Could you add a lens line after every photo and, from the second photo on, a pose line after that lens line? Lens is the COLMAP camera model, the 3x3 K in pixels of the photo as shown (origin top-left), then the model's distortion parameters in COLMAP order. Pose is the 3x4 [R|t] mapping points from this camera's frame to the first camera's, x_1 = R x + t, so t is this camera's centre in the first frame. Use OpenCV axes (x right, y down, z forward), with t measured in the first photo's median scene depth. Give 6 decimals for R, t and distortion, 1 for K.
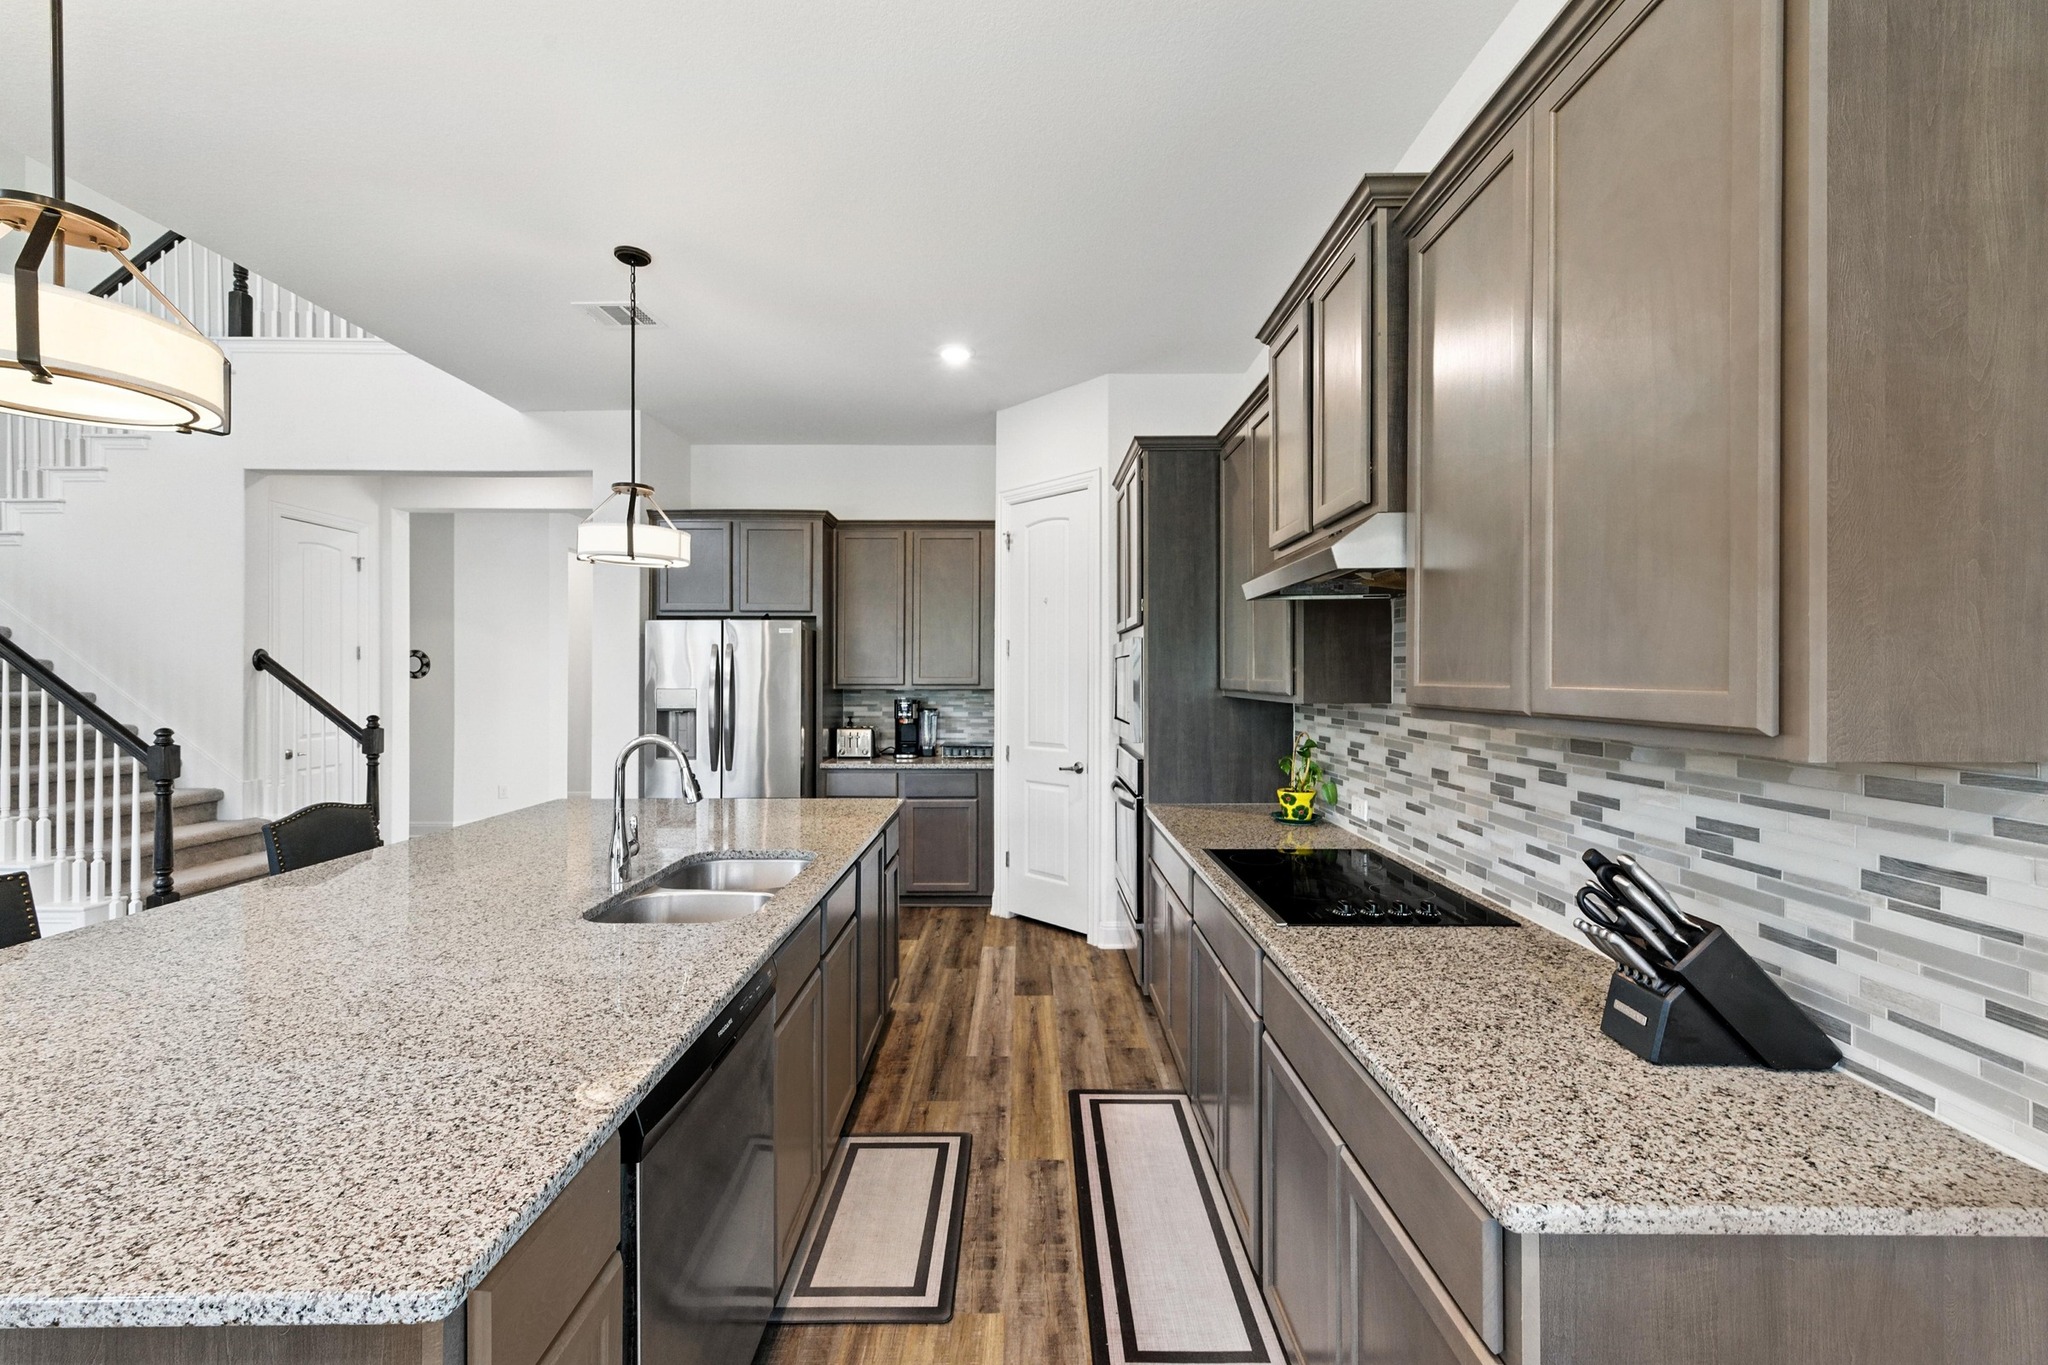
lens RADIAL K [[808.1, 0, 1024.5], [0, 808.1, 677.6], [0, 0, 1]] dist [0.012805, -0.001163]
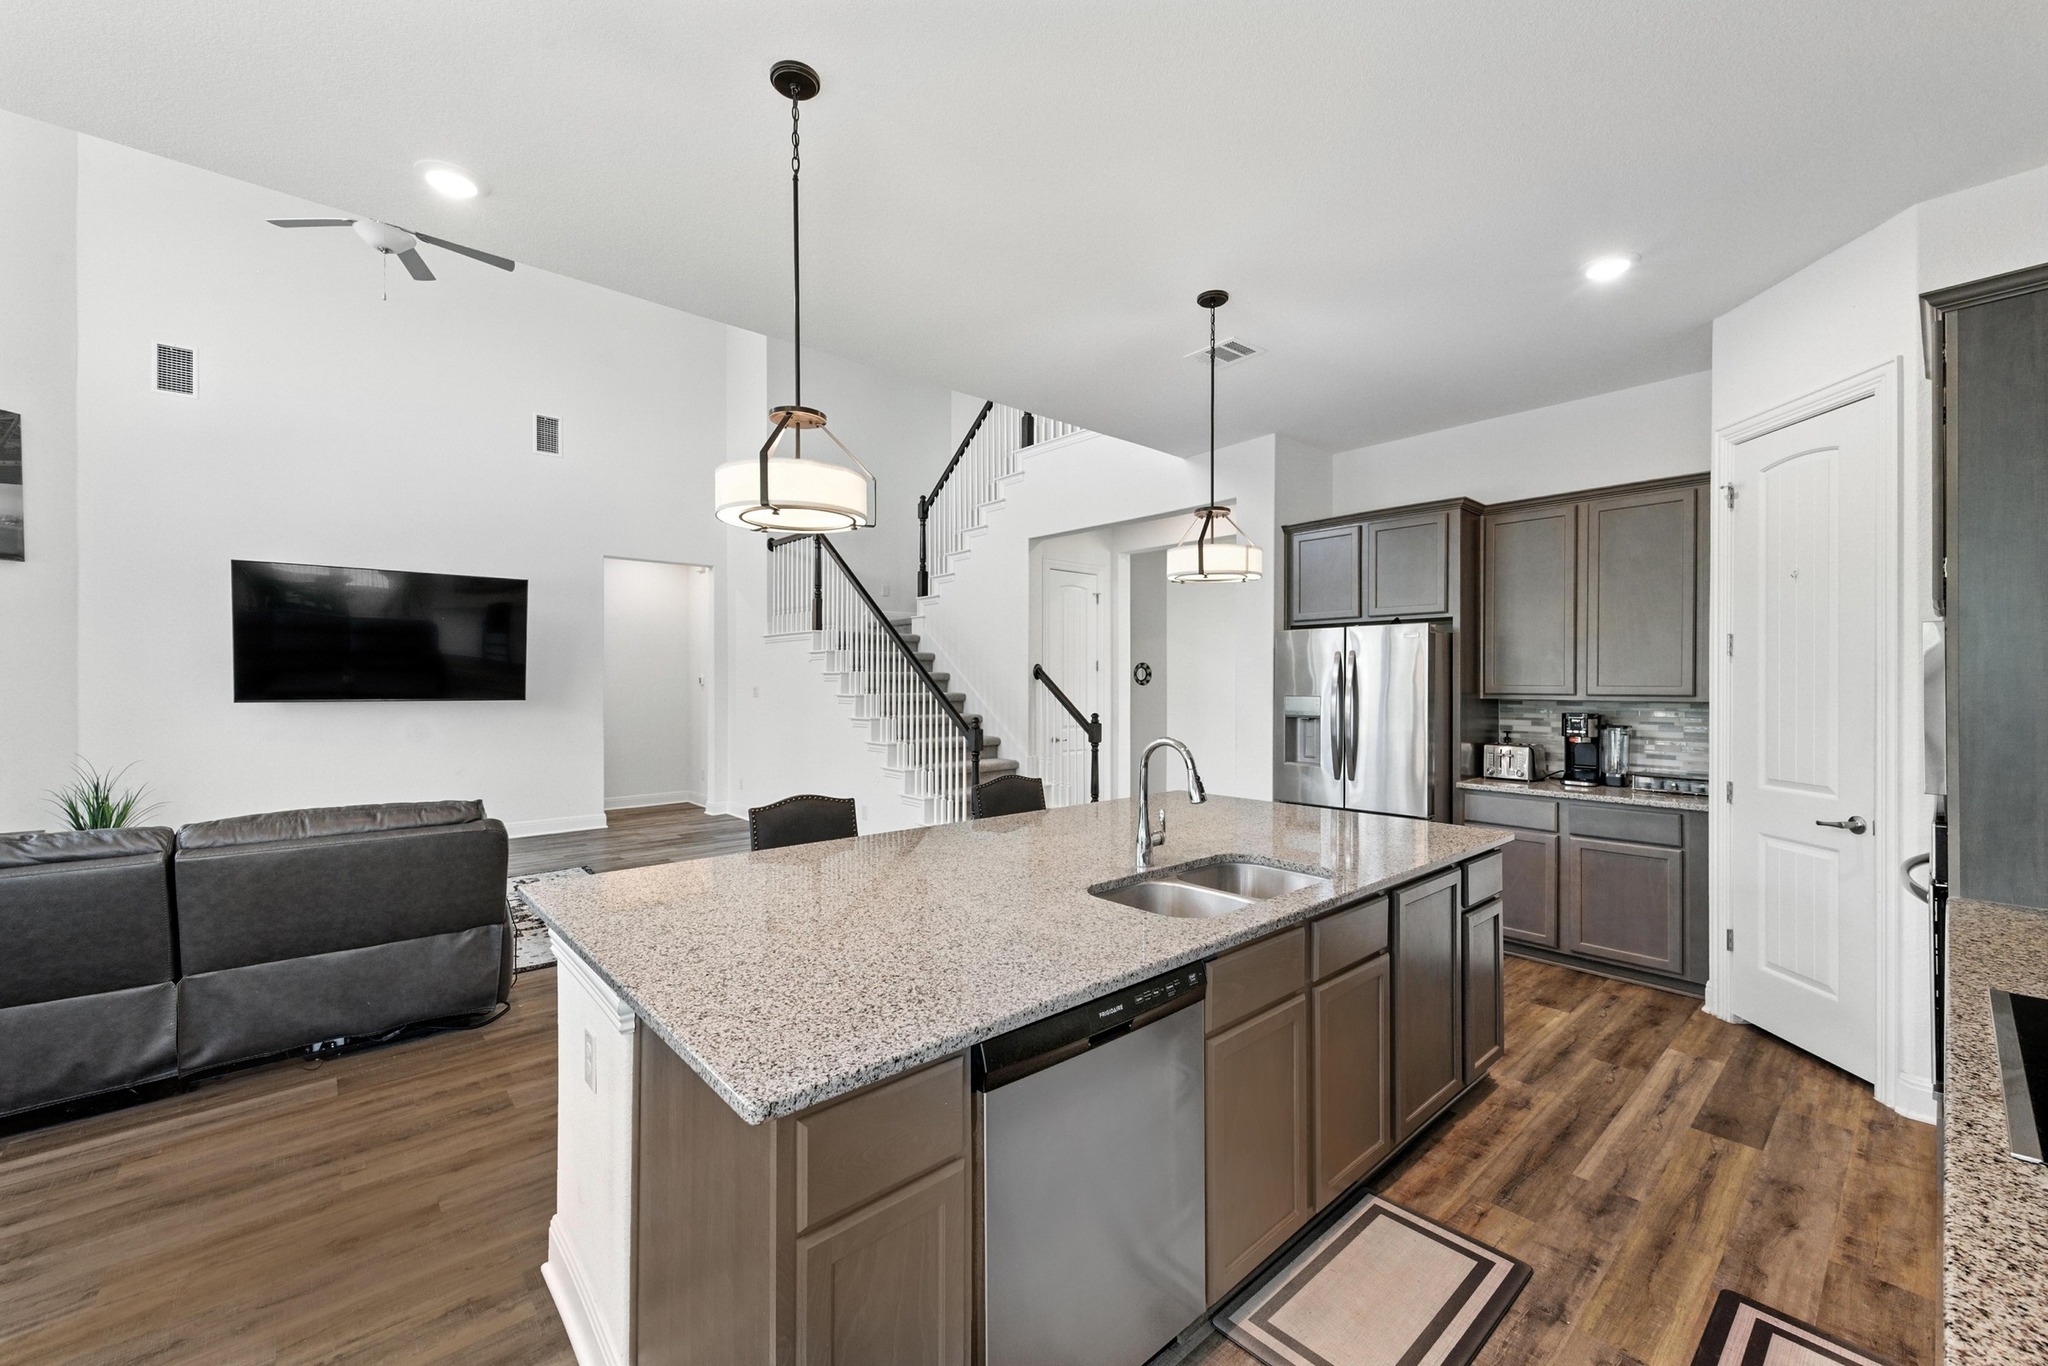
lens RADIAL K [[808.1, 0, 1031.8], [0, 808.1, 682.5], [0, 0, 1]] dist [0.012805, -0.001163]
pose [[0.671282, -0.000110, -0.741202, 0.118755], [-0.002441, 0.999994, -0.002359, -0.000252], [0.741198, 0.003393, 0.671278, 0.067114]]
